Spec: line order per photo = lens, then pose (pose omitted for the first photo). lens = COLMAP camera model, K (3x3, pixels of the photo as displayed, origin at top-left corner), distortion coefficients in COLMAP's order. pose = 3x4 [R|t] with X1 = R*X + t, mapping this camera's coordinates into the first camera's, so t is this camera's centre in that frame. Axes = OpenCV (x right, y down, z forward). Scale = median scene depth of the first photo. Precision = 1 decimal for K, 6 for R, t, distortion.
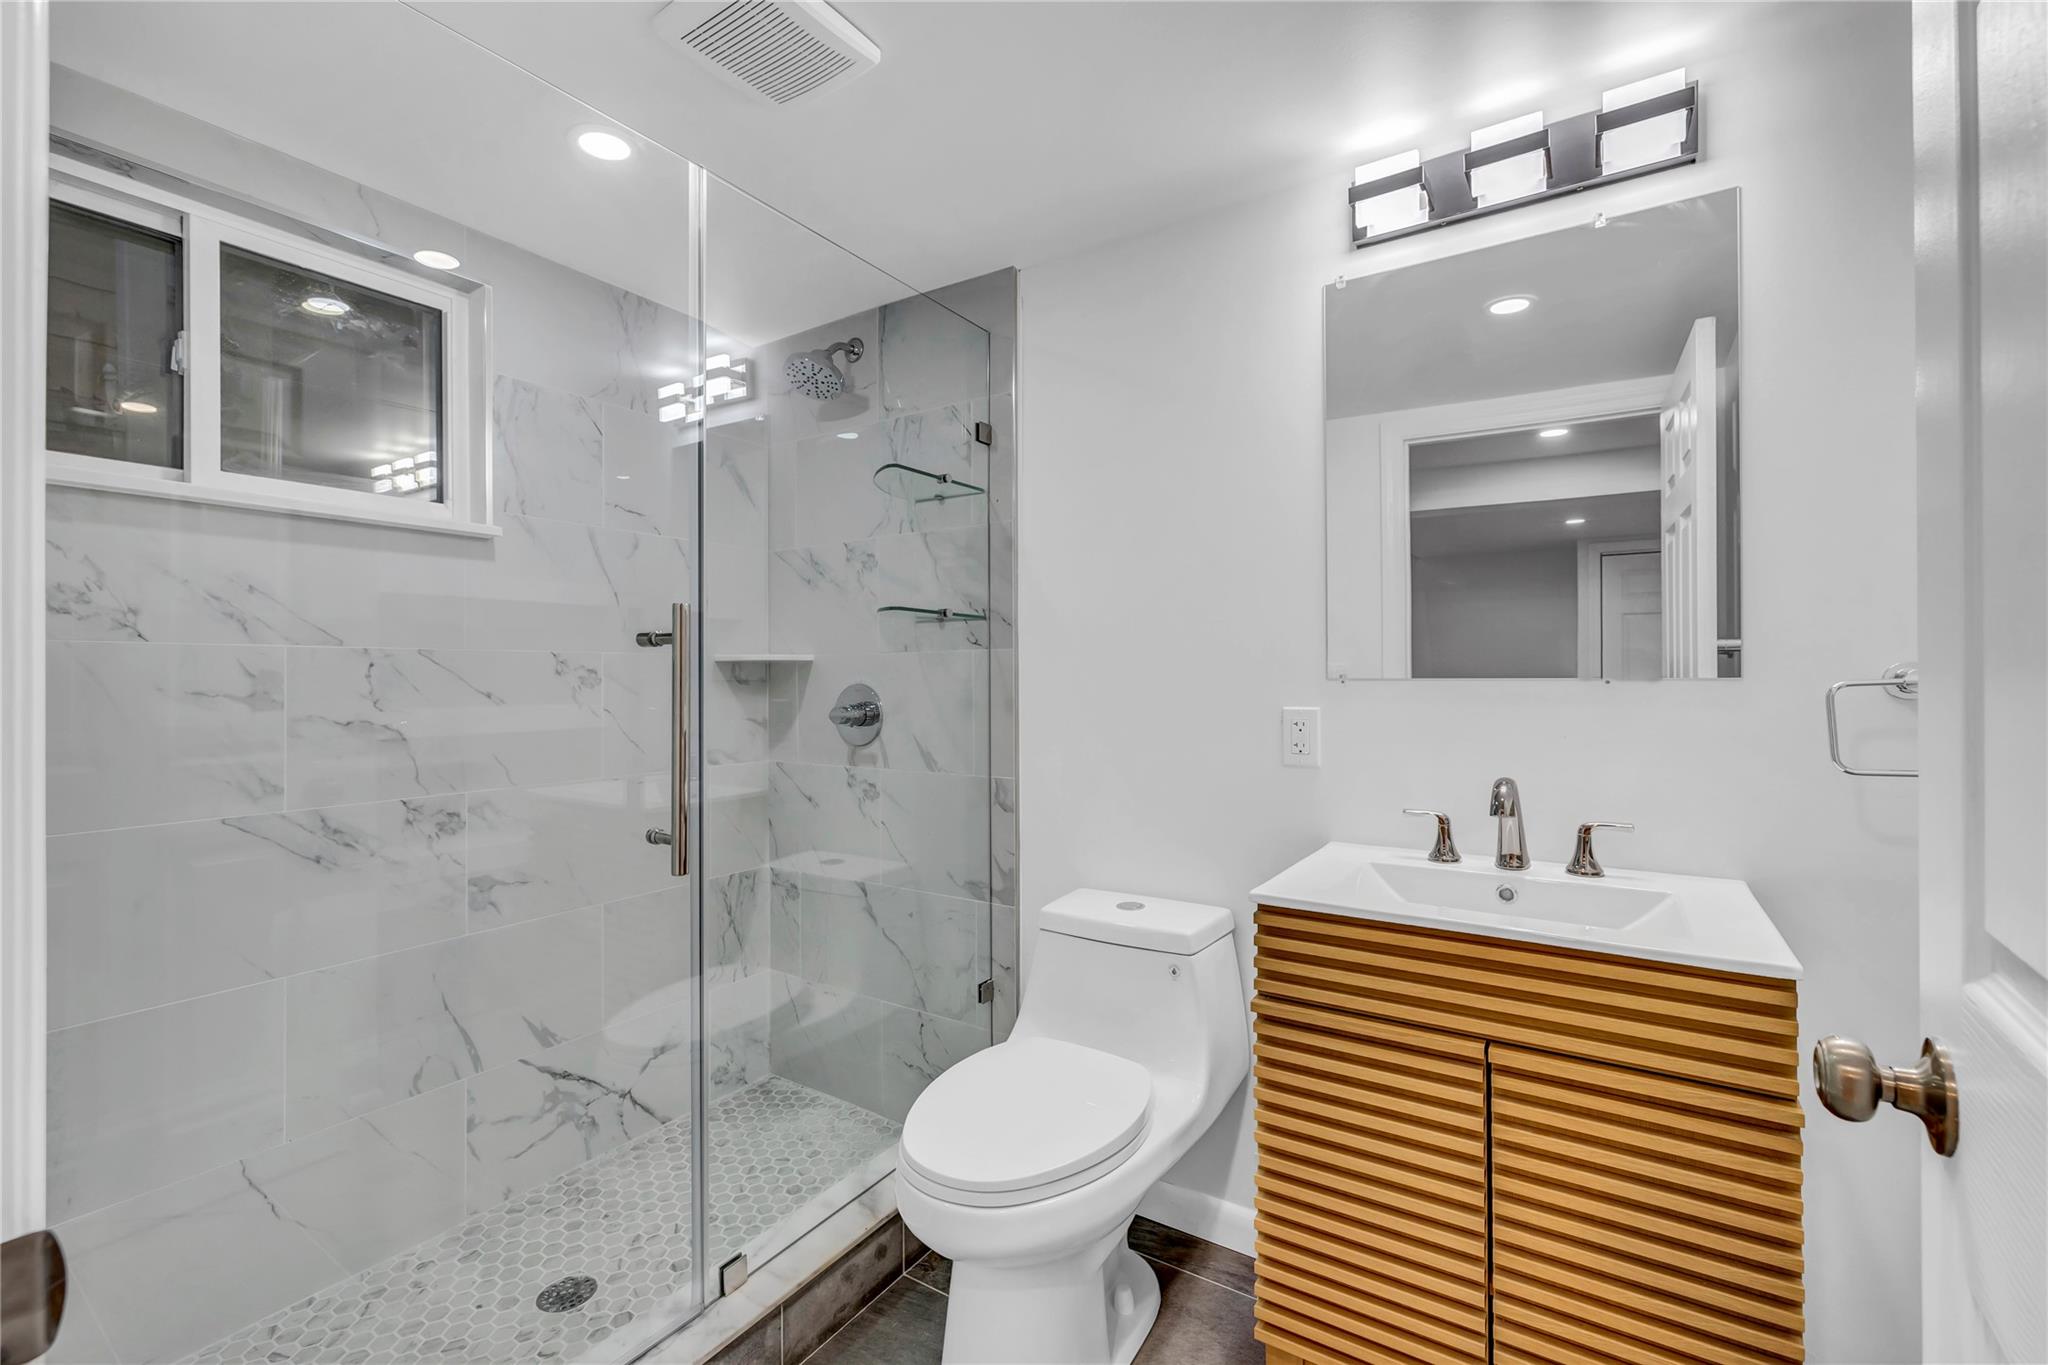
lens RADIAL K [[877.6, 0, 990.7], [0, 877.6, 672.2], [0, 0, 1]] dist [0.002470, 0.000562]
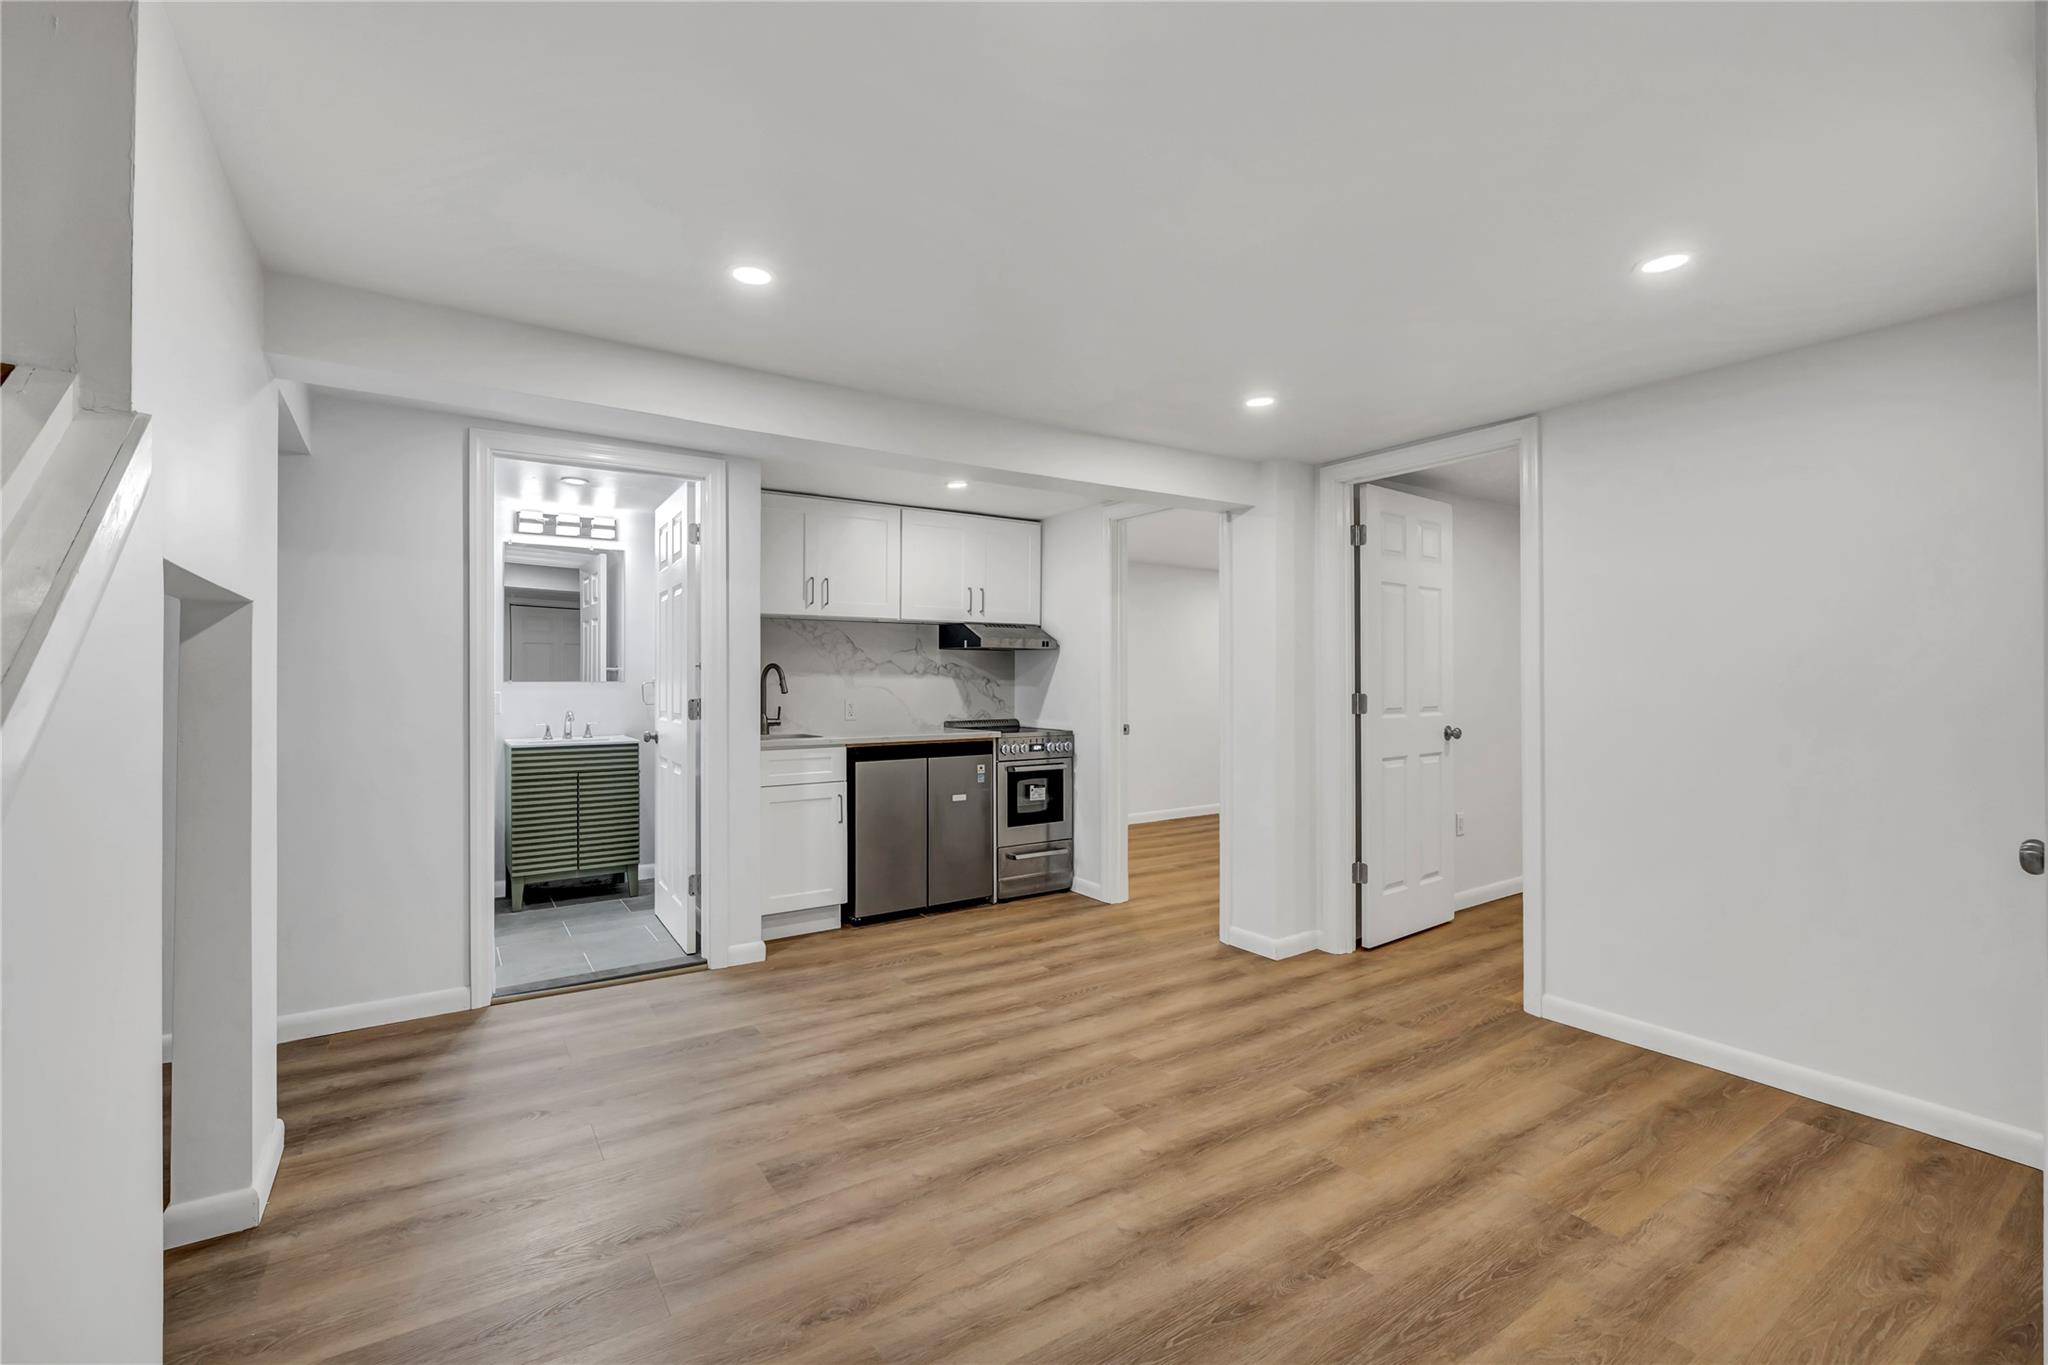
lens RADIAL K [[877.6, 0, 1013.5], [0, 877.6, 674.7], [0, 0, 1]] dist [0.002470, 0.000562]
pose [[0.386733, 0.004866, 0.922179, -1.265250], [-0.011182, 0.999937, -0.000587, -0.028759], [-0.922124, -0.010085, 0.386763, -1.277893]]
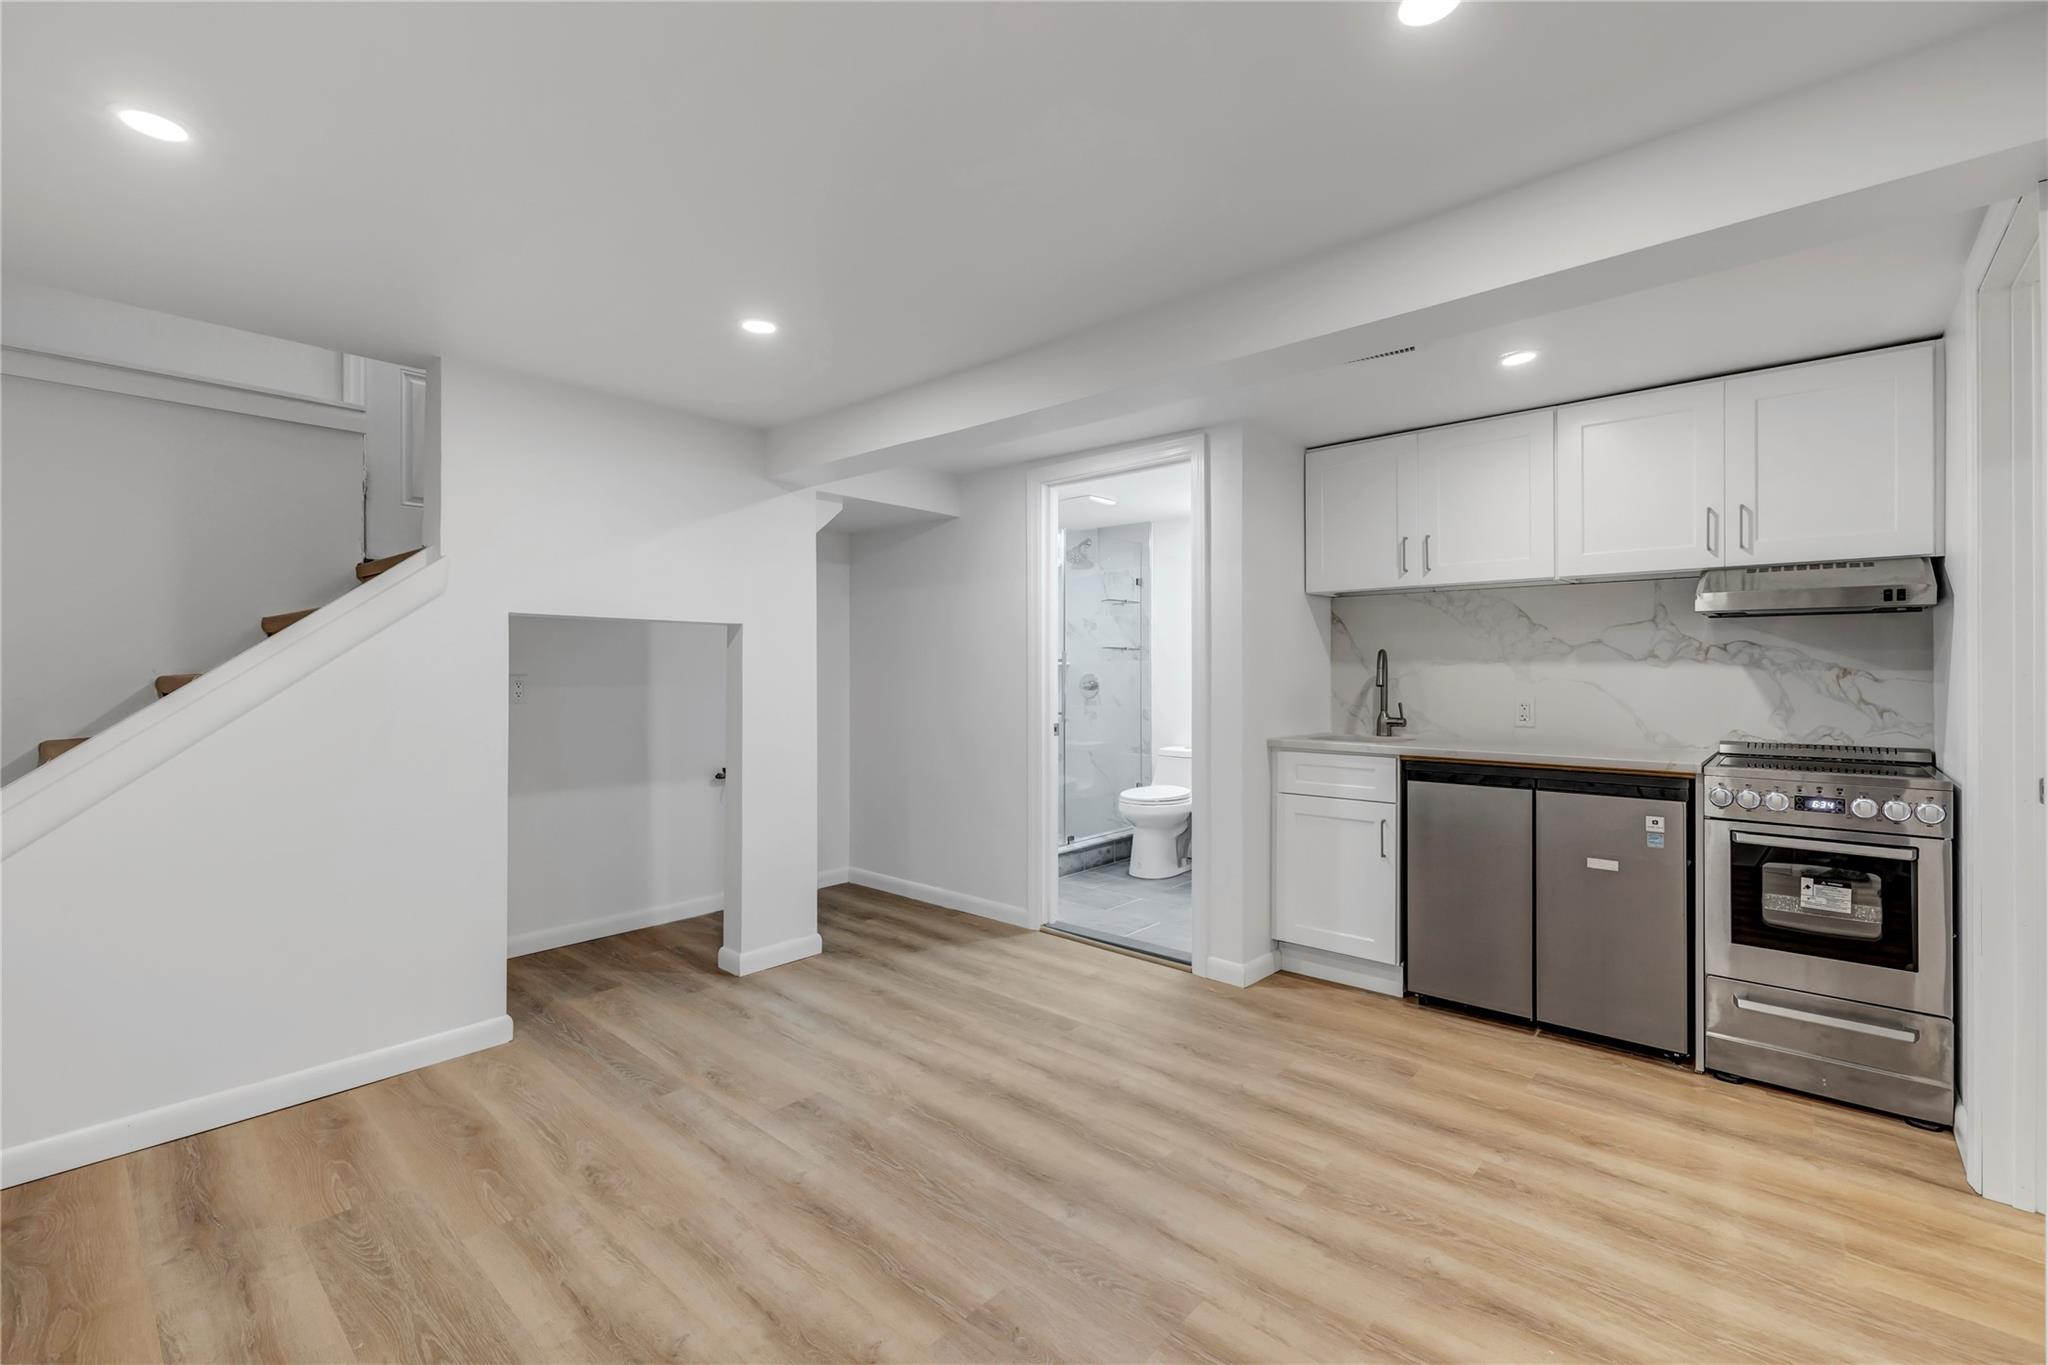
lens RADIAL K [[877.6, 0, 1024.1], [0, 877.6, 667.0], [0, 0, 1]] dist [0.002470, 0.000562]
pose [[0.991170, 0.000223, -0.132598, 0.000884], [0.001030, 0.999955, 0.009385, -0.032908], [0.132594, -0.009438, 0.991125, -1.731419]]
